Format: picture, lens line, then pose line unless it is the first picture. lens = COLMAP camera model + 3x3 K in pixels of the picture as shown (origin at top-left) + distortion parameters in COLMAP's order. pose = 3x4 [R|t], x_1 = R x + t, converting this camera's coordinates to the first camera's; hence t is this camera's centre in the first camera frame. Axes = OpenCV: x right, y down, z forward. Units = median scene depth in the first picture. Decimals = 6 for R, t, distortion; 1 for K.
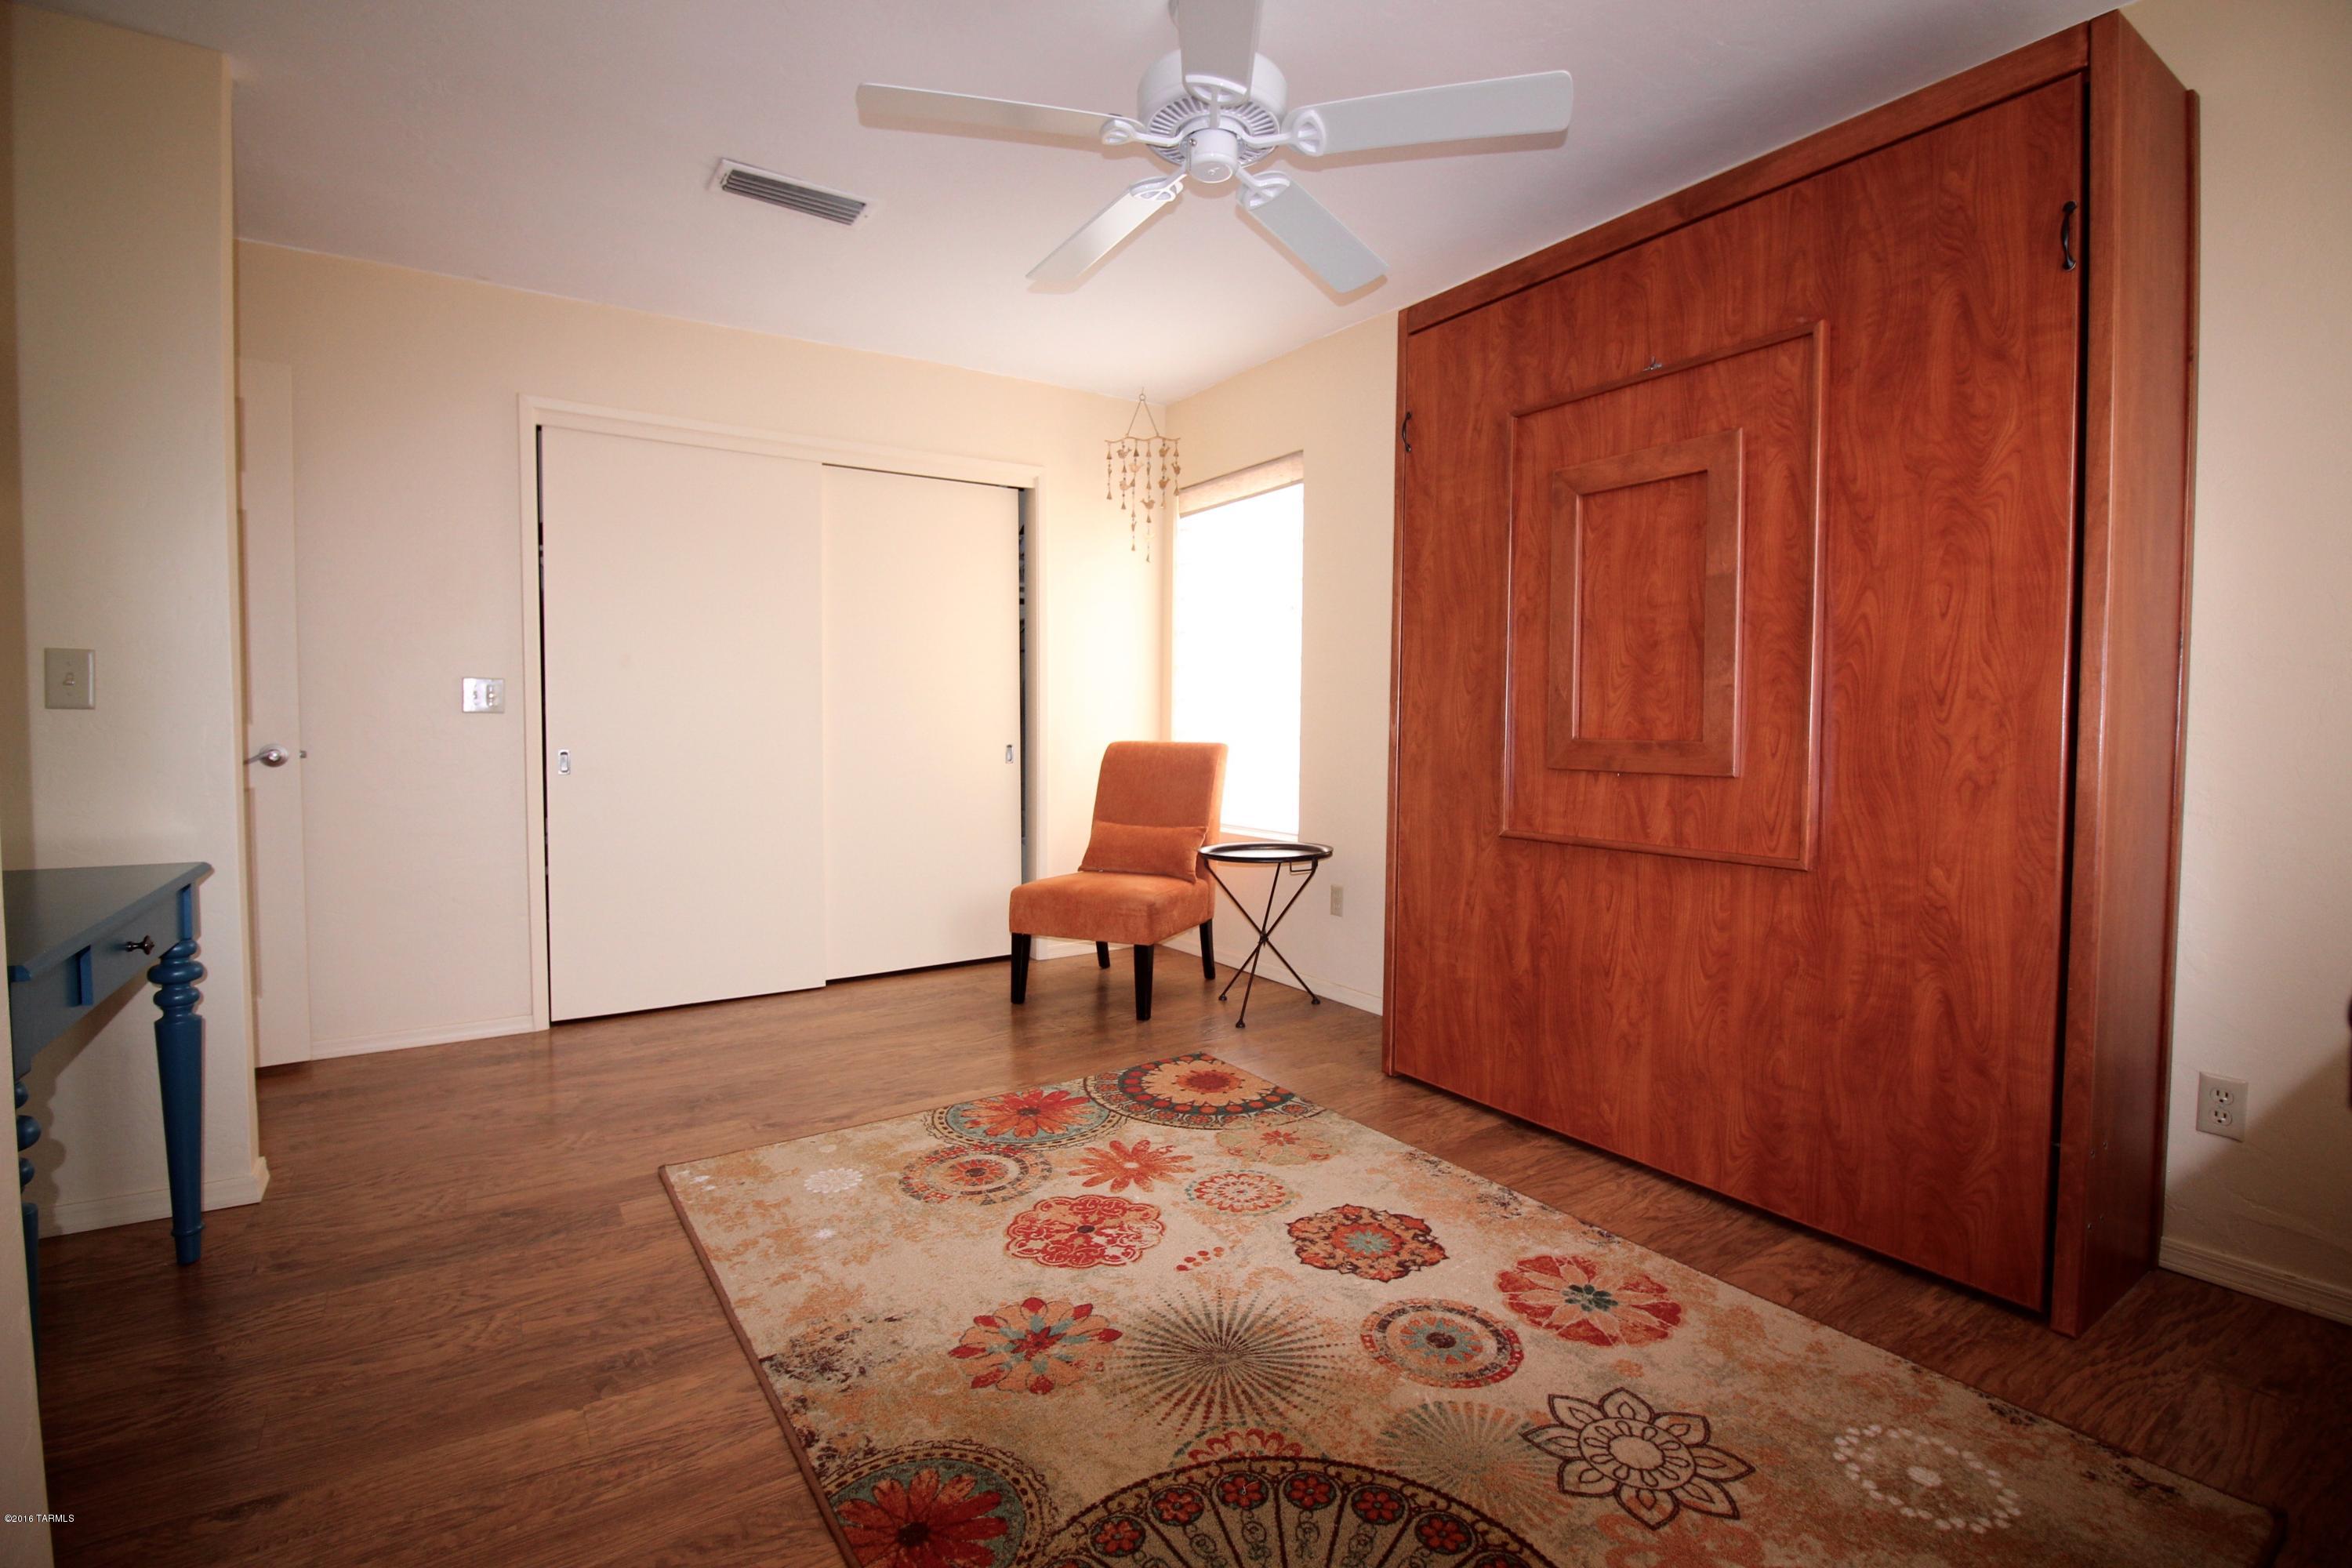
lens RADIAL K [[1101.2, 0, 1219.1], [0, 1101.2, 772.2], [0, 0, 1]] dist [-0.004598, -0.010369]
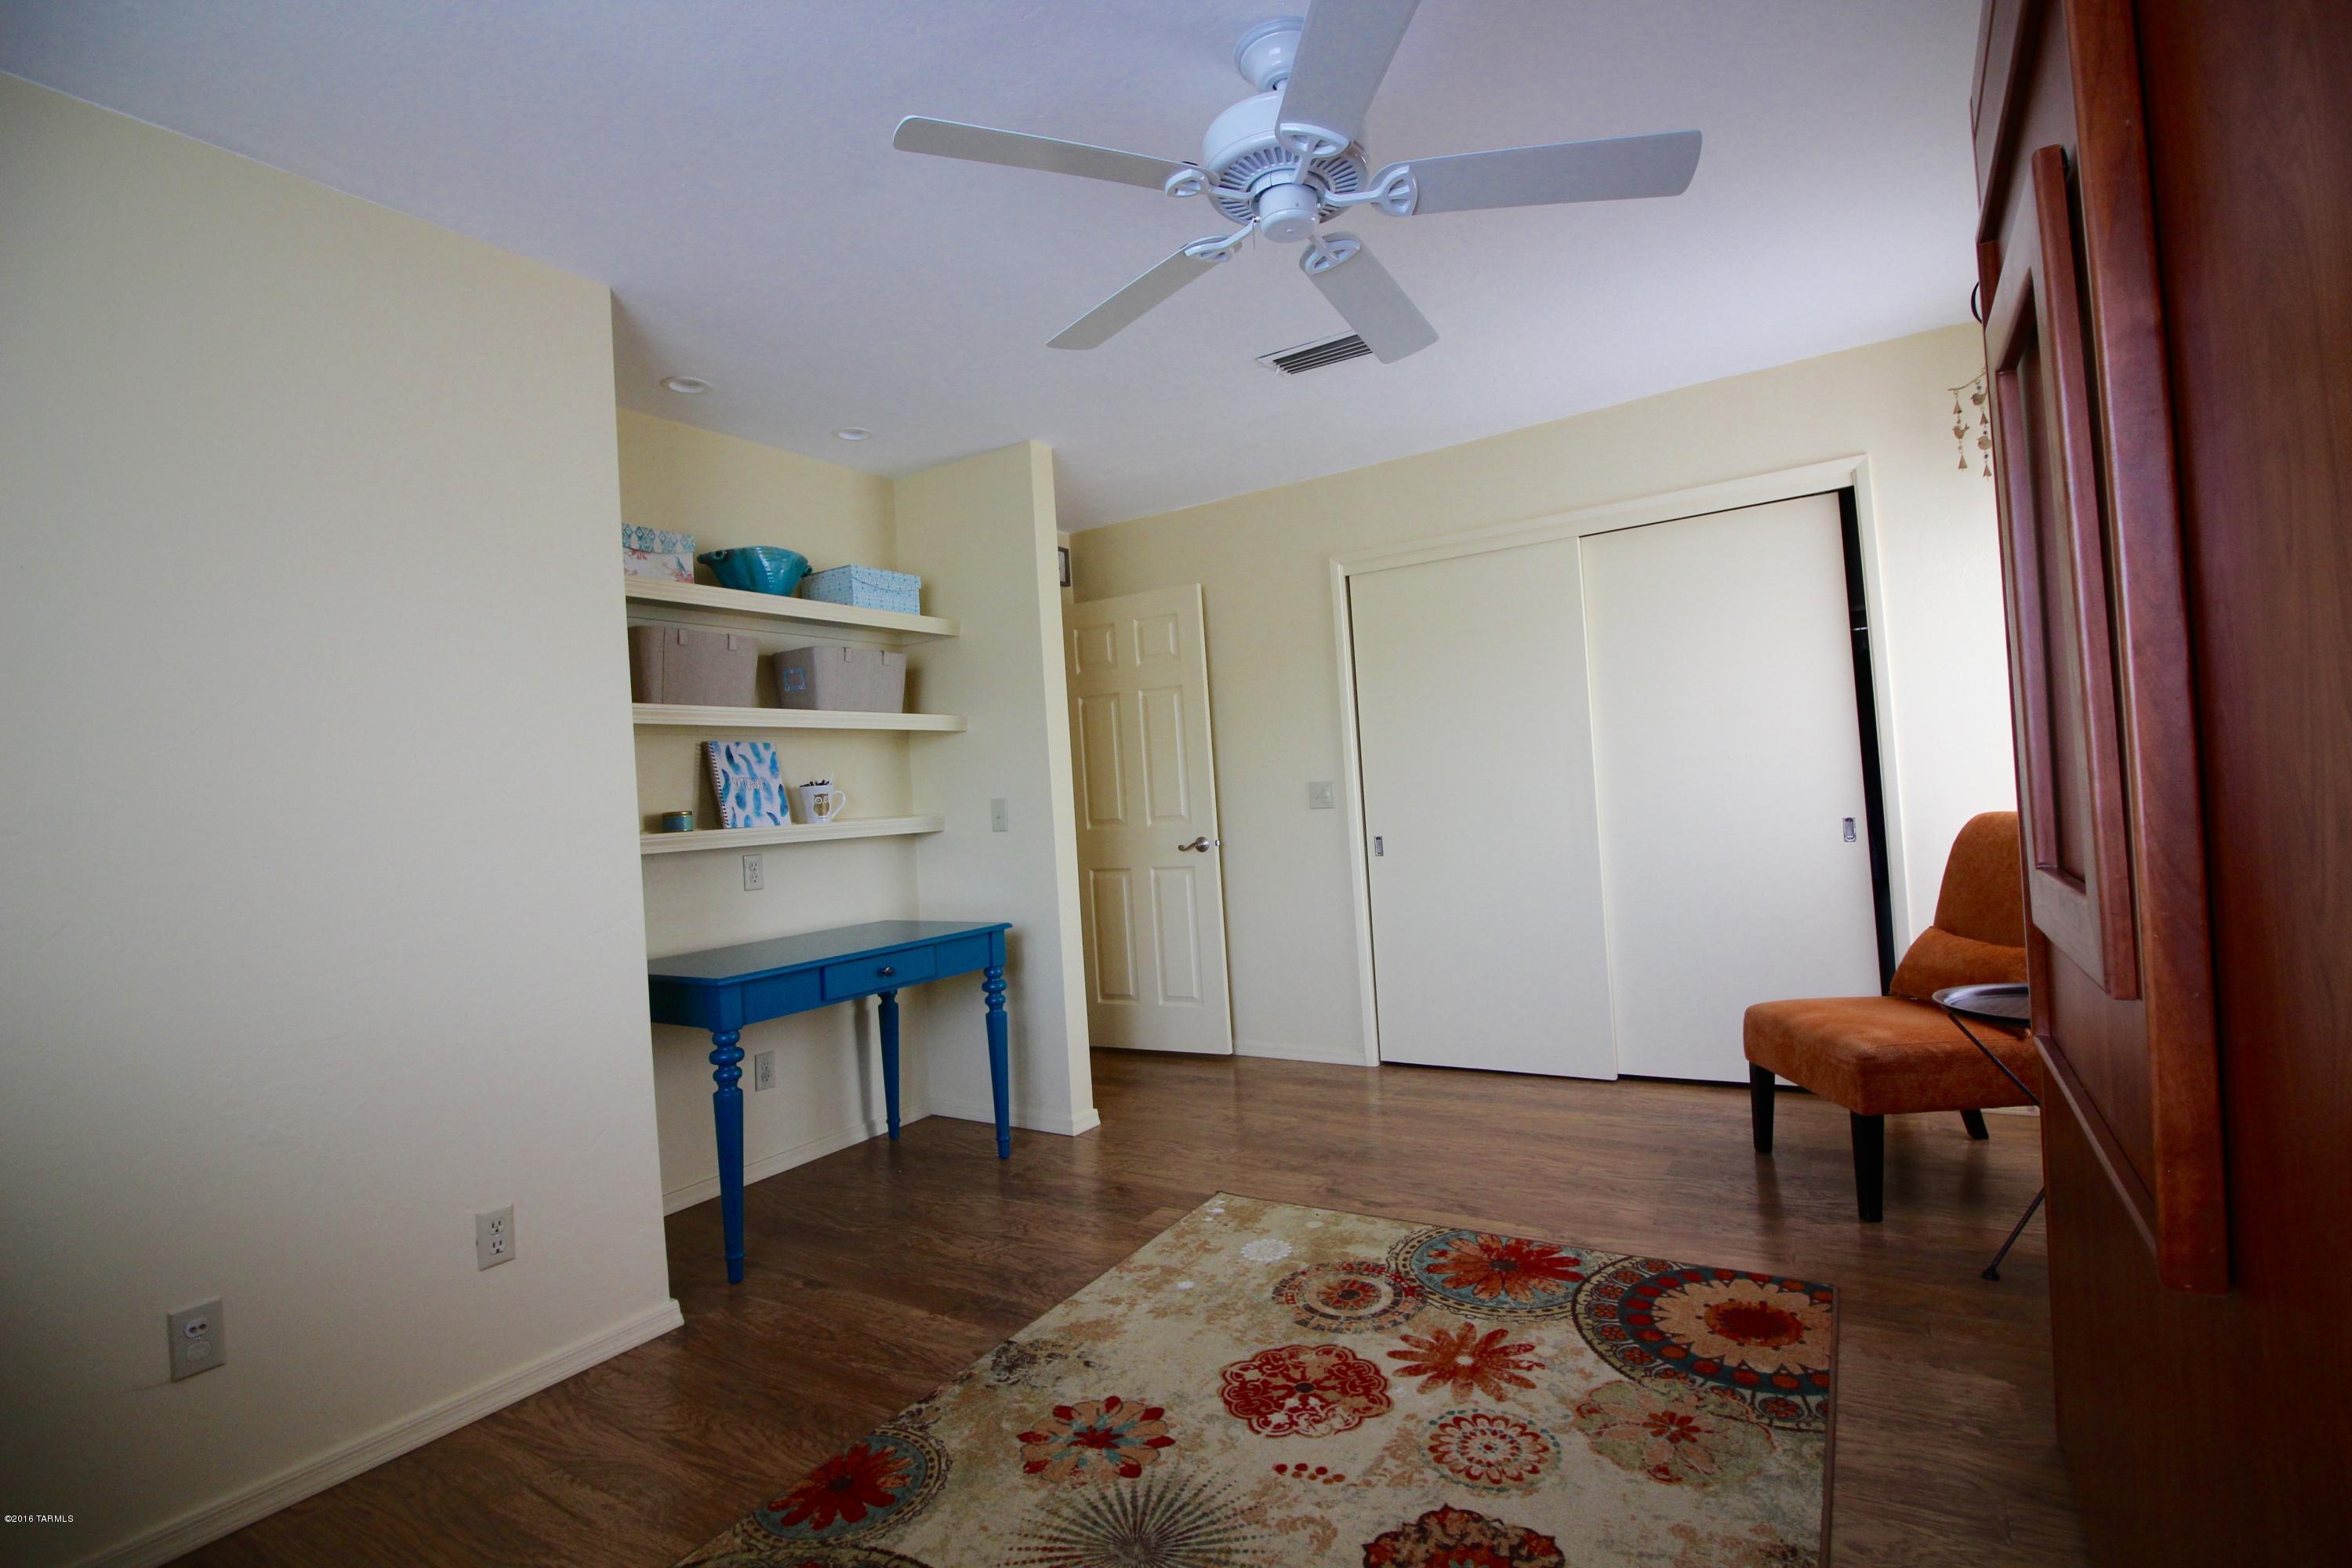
lens RADIAL K [[1101.2, 0, 1170.1], [0, 1101.2, 779.7], [0, 0, 1]] dist [-0.004598, -0.010369]
pose [[0.374820, -0.041899, -0.926150, 0.647685], [0.020337, 0.999109, -0.036969, -0.061477], [0.926875, -0.004978, 0.375338, 0.490156]]
